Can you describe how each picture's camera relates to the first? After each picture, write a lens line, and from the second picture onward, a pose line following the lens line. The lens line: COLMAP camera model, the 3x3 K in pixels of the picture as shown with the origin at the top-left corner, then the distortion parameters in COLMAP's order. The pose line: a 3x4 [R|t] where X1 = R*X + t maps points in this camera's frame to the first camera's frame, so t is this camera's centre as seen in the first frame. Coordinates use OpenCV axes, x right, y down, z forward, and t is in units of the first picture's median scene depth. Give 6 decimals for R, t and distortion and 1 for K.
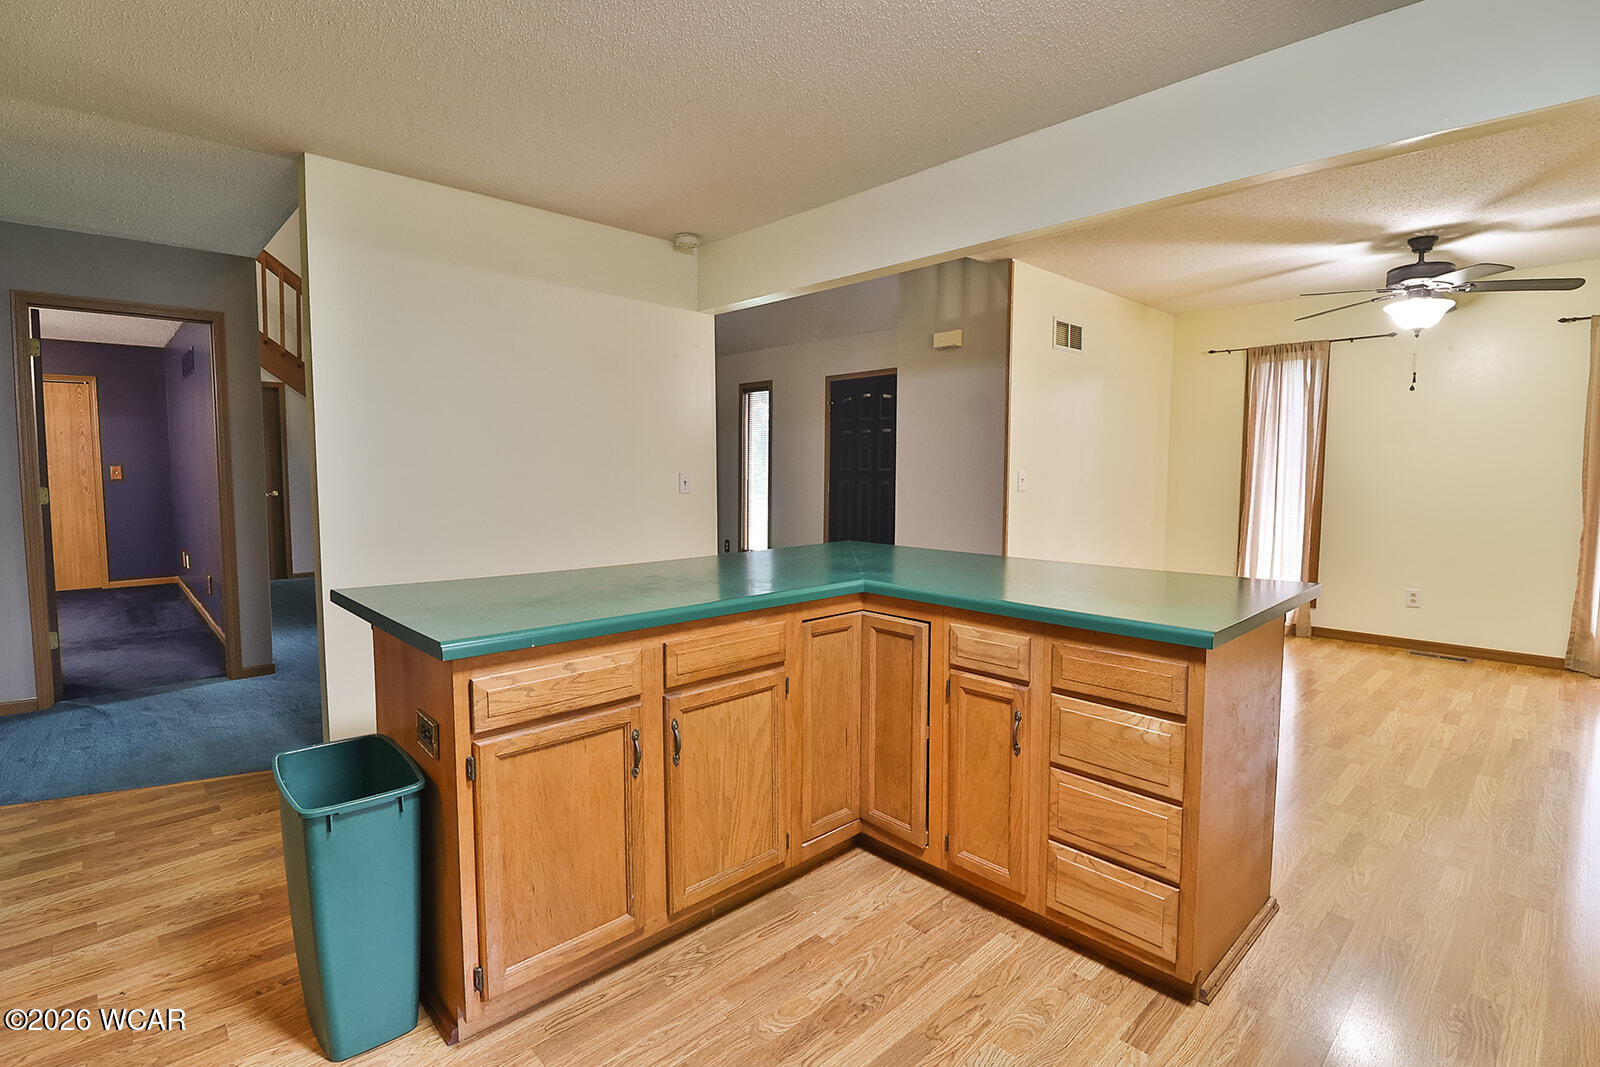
lens RADIAL K [[756.5, 0, 794.2], [0, 756.5, 526.8], [0, 0, 1]] dist [-0.002345, -0.000170]
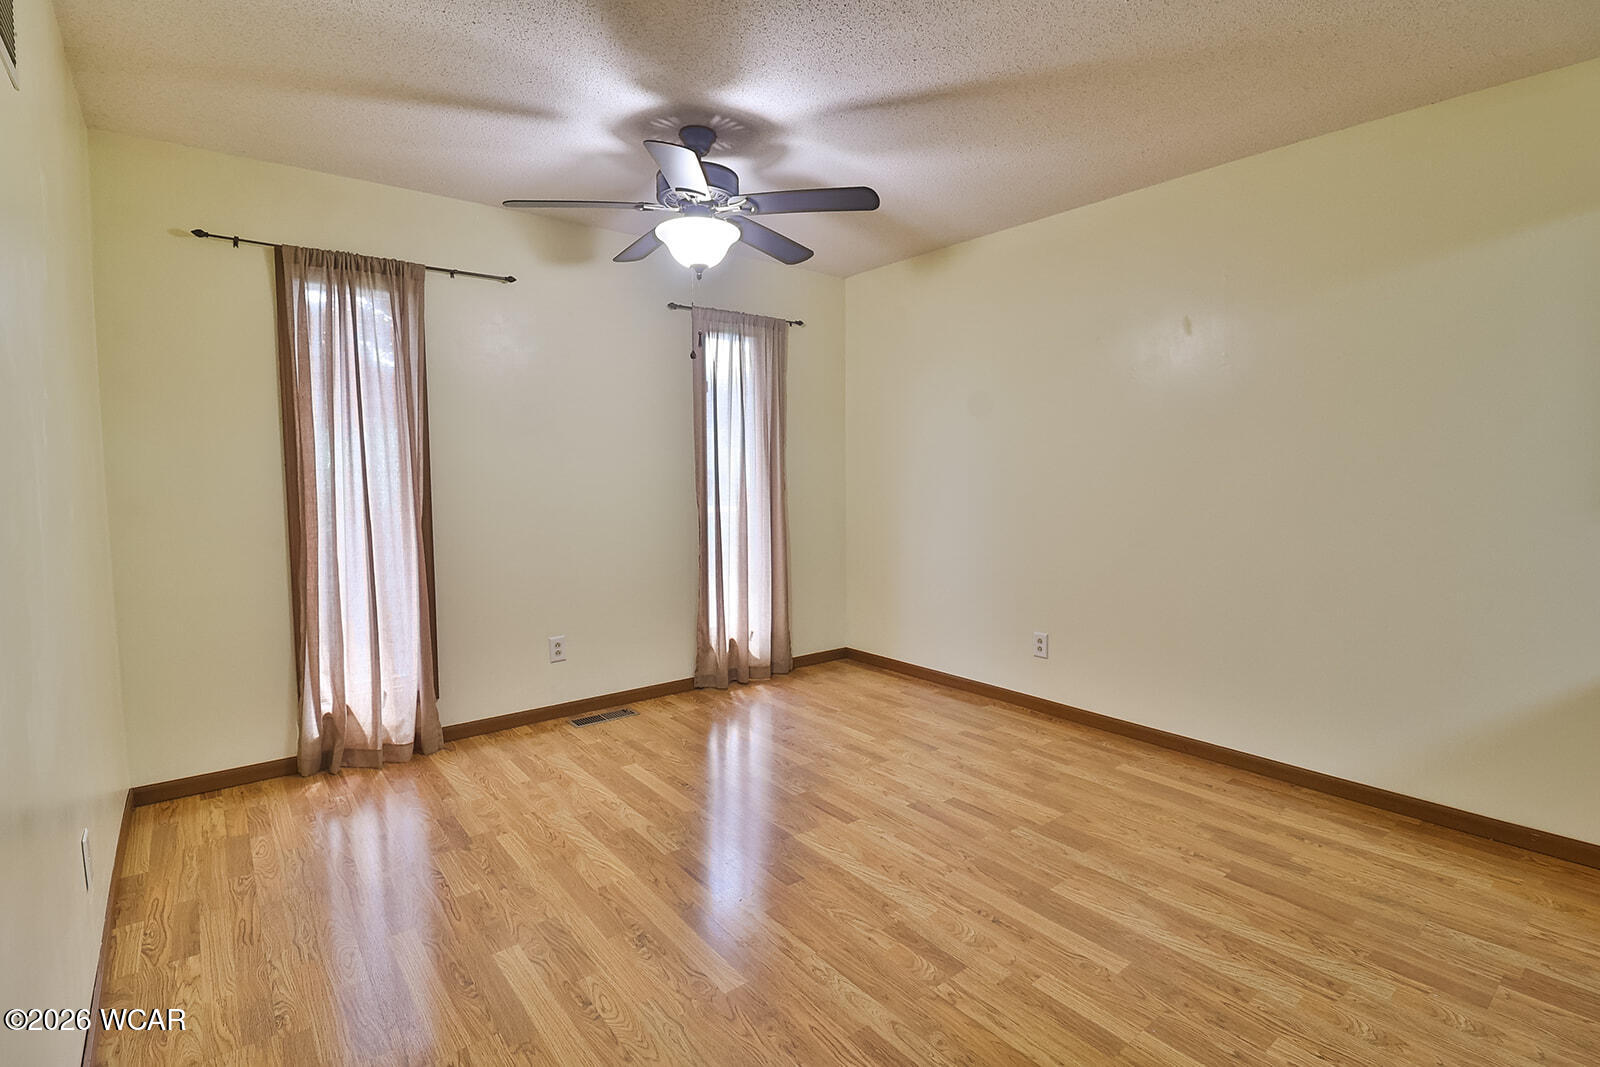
lens RADIAL K [[768.8, 0, 796.3], [0, 768.8, 526.5], [0, 0, 1]] dist [-0.000704, -0.012457]
pose [[0.088993, -0.078550, 0.992930, 0.103261], [0.087496, 0.993648, 0.070765, -0.056120], [-0.992182, 0.080580, 0.095301, 0.674155]]
